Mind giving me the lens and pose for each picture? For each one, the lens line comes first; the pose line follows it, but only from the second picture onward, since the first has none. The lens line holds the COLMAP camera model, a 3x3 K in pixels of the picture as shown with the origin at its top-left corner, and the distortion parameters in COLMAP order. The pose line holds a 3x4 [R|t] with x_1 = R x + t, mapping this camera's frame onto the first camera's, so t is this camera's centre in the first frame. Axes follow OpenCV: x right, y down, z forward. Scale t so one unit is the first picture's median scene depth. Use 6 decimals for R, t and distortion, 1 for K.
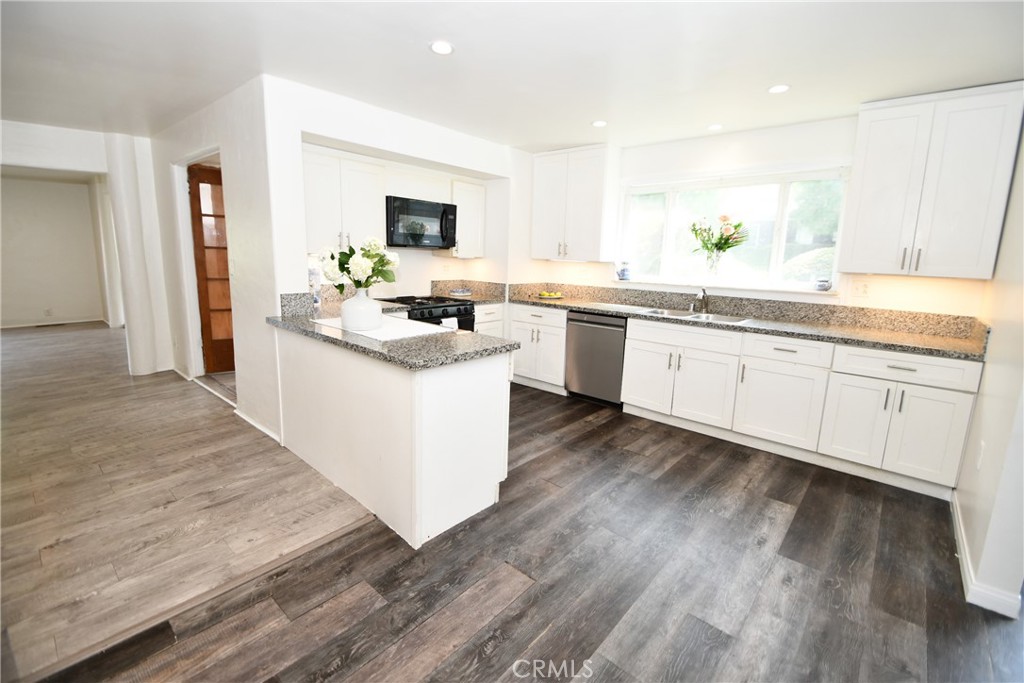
lens RADIAL K [[461.6, 0, 513.7], [0, 461.6, 339.0], [0, 0, 1]] dist [-0.014276, -0.001972]
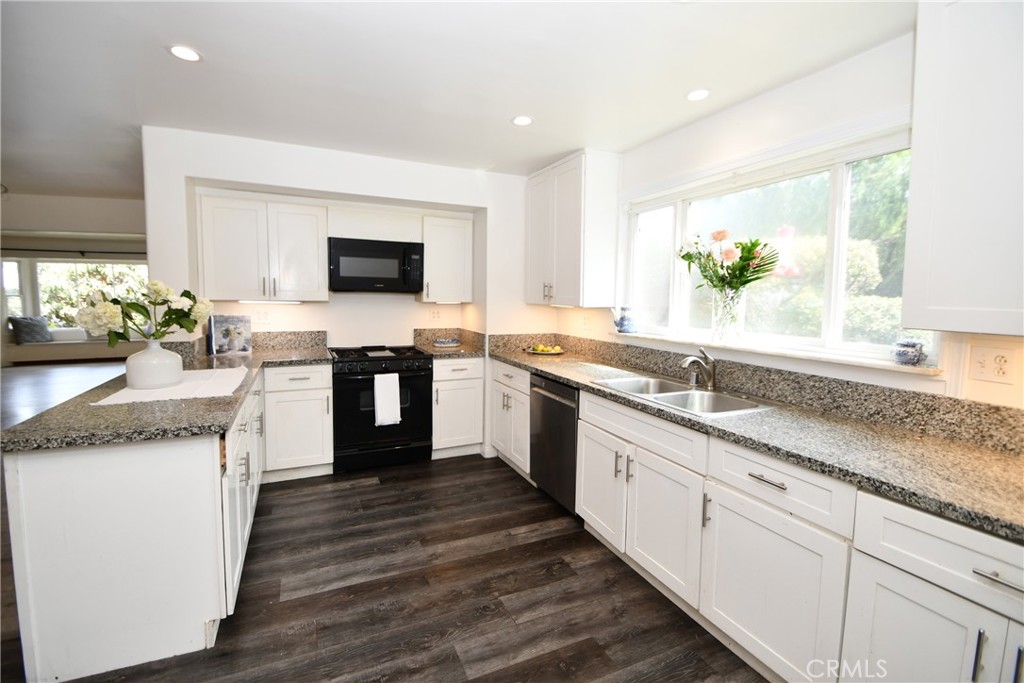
lens RADIAL K [[461.6, 0, 511.3], [0, 461.6, 335.0], [0, 0, 1]] dist [-0.014276, -0.001972]
pose [[0.910351, 0.021763, -0.413265, 0.432952], [-0.064713, 0.993817, -0.090217, -0.056909], [0.408746, 0.108873, 0.906131, 0.335502]]
